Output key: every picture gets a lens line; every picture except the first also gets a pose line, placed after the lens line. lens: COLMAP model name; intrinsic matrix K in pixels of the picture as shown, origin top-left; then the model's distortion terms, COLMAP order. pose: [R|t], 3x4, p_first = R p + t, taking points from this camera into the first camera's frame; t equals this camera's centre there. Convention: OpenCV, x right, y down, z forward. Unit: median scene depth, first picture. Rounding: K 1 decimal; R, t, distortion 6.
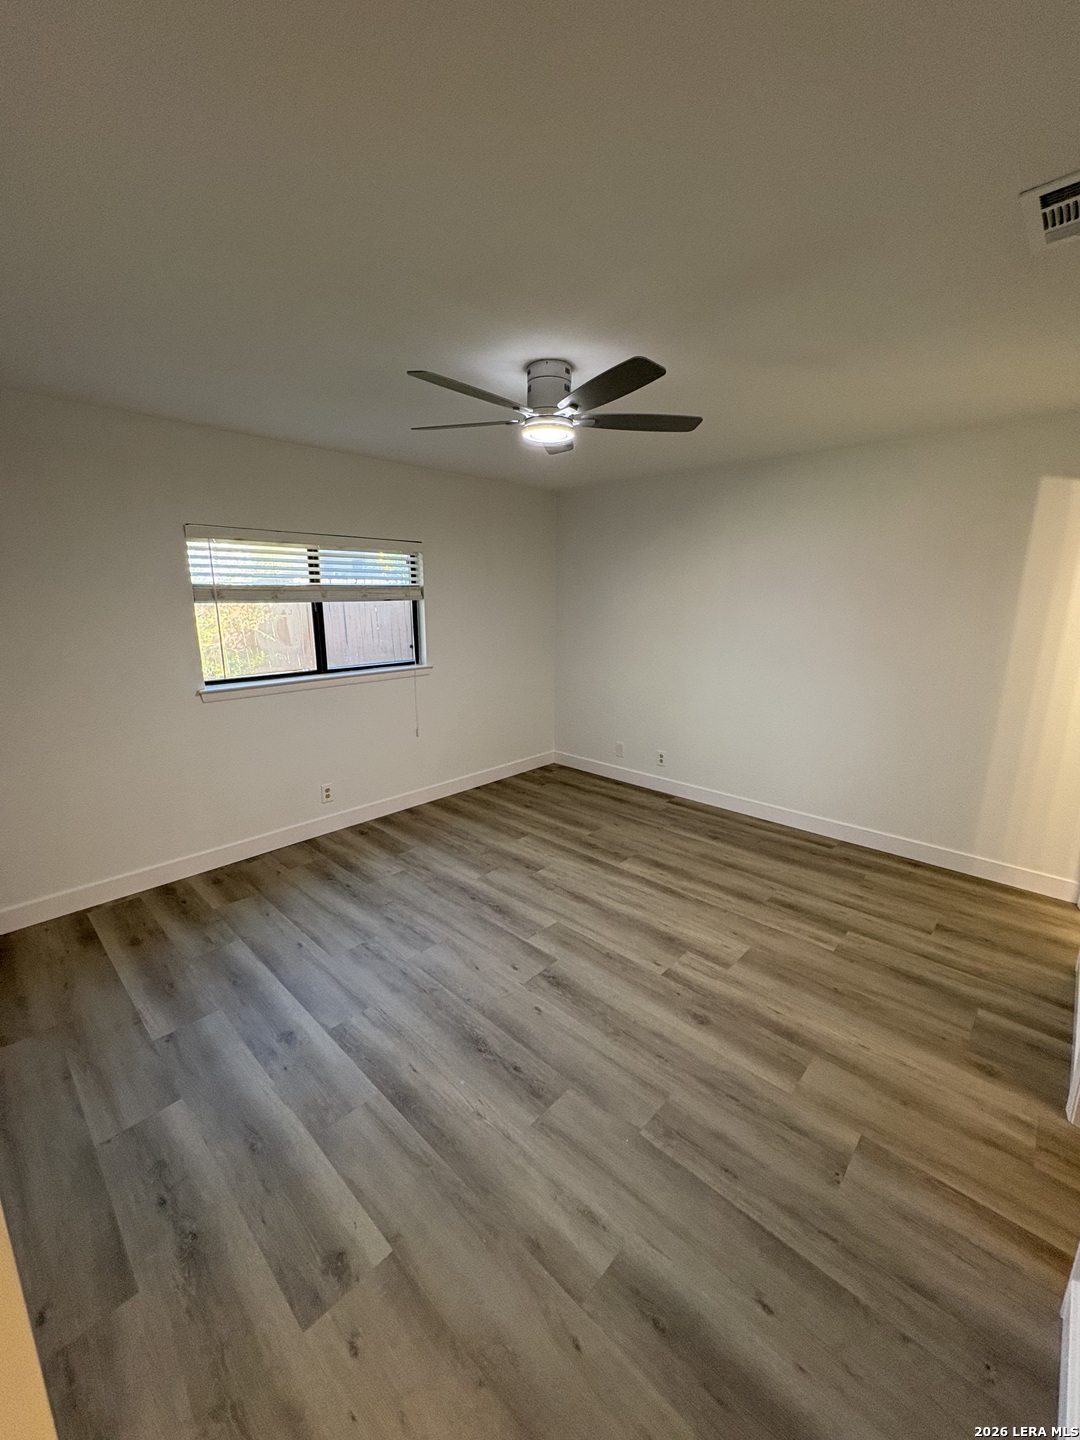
lens RADIAL K [[571.5, 0, 538.0], [0, 571.5, 719.7], [0, 0, 1]] dist [-0.000250, 0.000135]
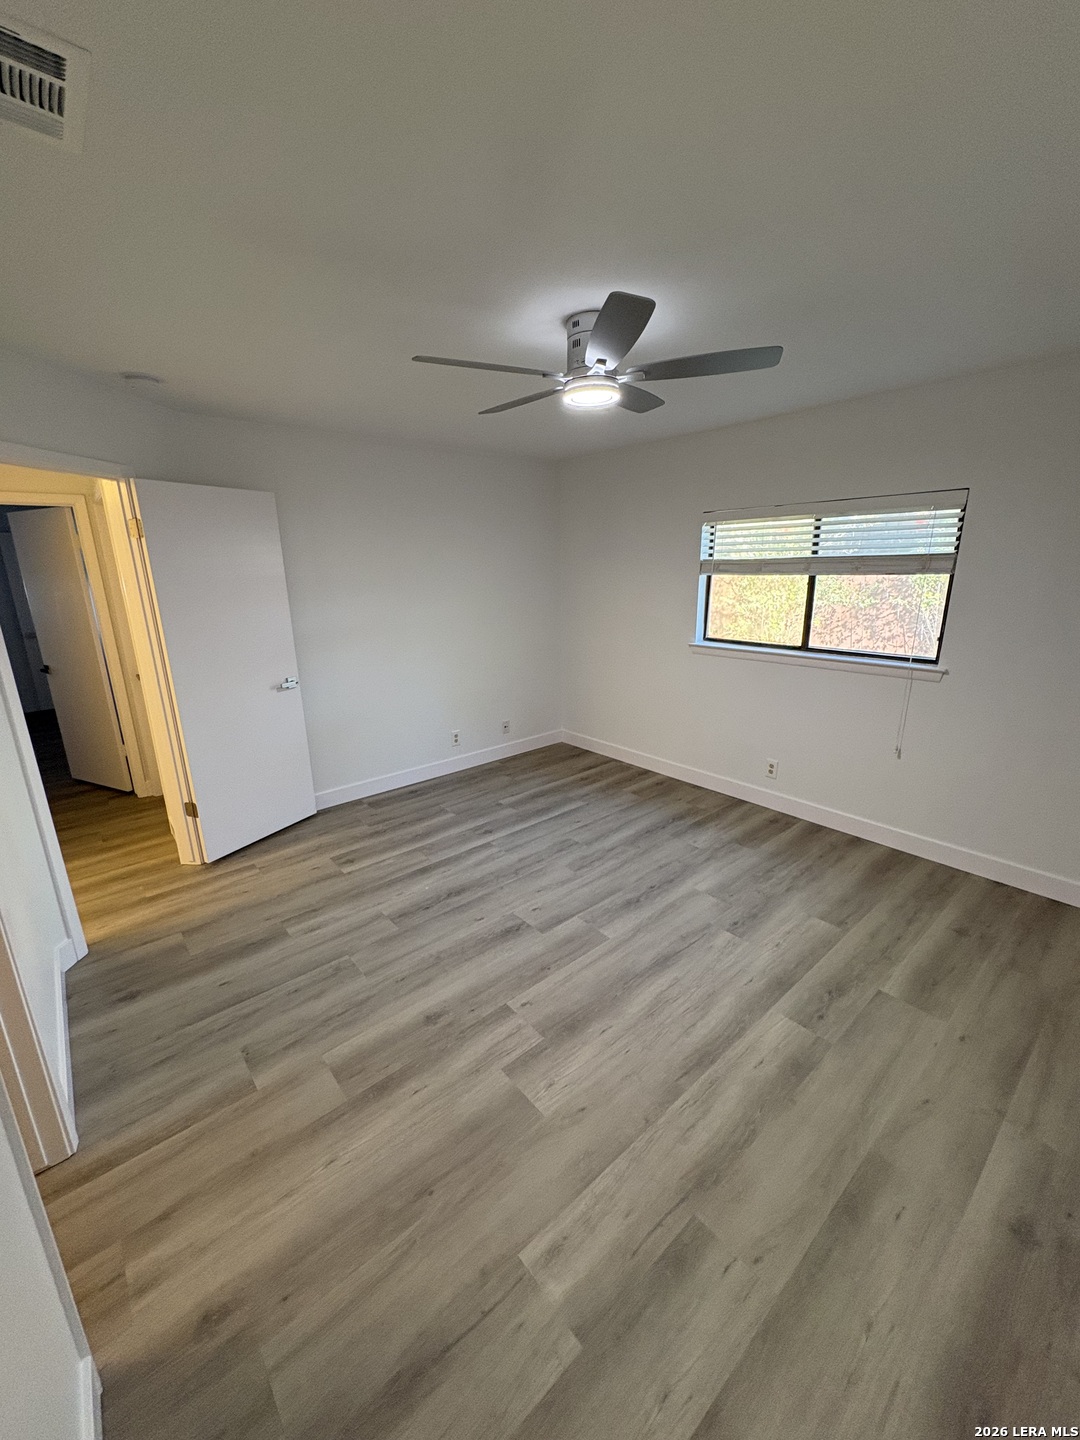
lens RADIAL K [[571.5, 0, 538.8], [0, 571.5, 720.0], [0, 0, 1]] dist [-0.000250, 0.000135]
pose [[-0.105201, 0.262152, -0.959275, 0.872747], [-0.197525, 0.939899, 0.278519, -0.214118], [0.974637, 0.218781, -0.047097, 0.908260]]
